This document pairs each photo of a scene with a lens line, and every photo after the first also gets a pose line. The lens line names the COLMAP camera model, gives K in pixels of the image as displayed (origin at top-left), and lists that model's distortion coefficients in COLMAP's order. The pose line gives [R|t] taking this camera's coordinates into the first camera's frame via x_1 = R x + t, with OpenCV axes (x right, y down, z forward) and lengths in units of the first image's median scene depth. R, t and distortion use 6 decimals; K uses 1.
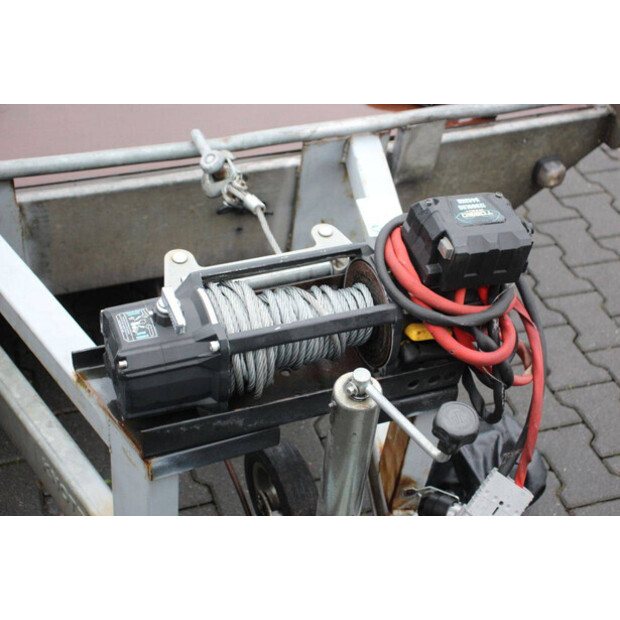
lens RADIAL K [[995.7, 0, 310.0], [0, 995.7, 310.0], [0, 0, 1]] dist [-0.000550, -0.003348]
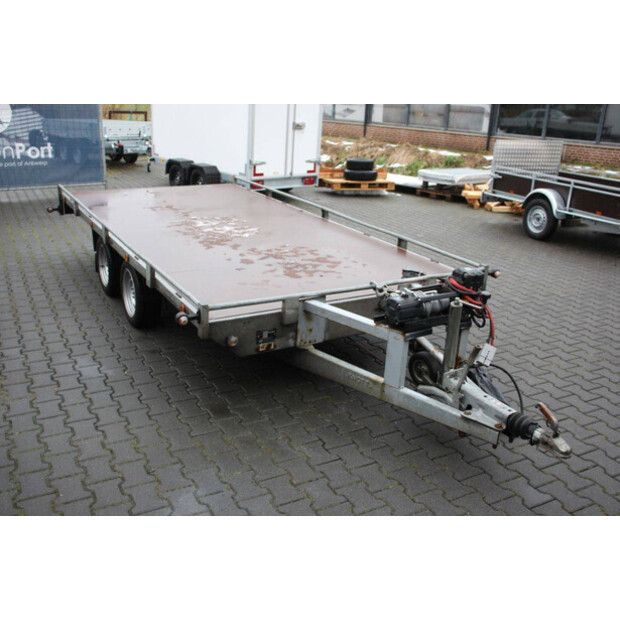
lens RADIAL K [[648.0, 0, 310.0], [0, 648.0, 310.0], [0, 0, 1]] dist [-0.138634, 0.232590]
pose [[0.983847, -0.115393, 0.136857, -0.804313], [0.160324, 0.908085, -0.386882, 0.914258], [-0.079634, 0.402574, 0.911917, -1.197094]]
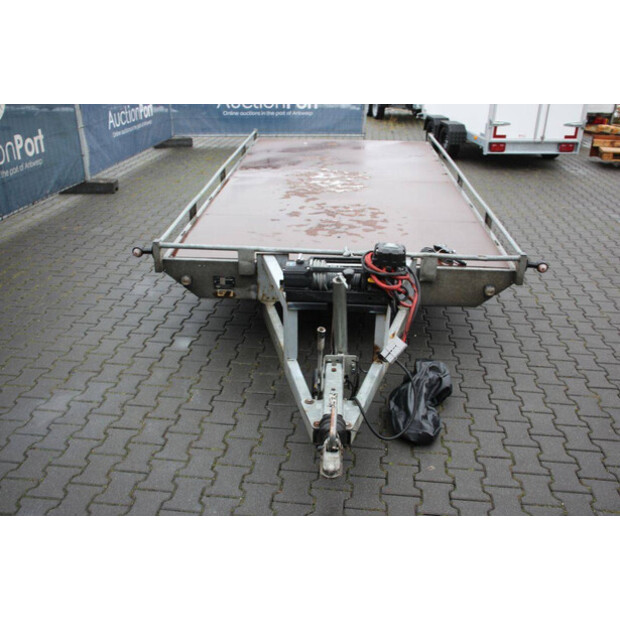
lens RADIAL K [[648.0, 0, 310.0], [0, 648.0, 310.0], [0, 0, 1]] dist [-0.138634, 0.232590]
pose [[0.890217, 0.084485, -0.447633, 0.889794], [-0.241740, 0.920488, -0.307023, 0.816147], [0.386103, 0.381528, 0.839858, -0.841356]]
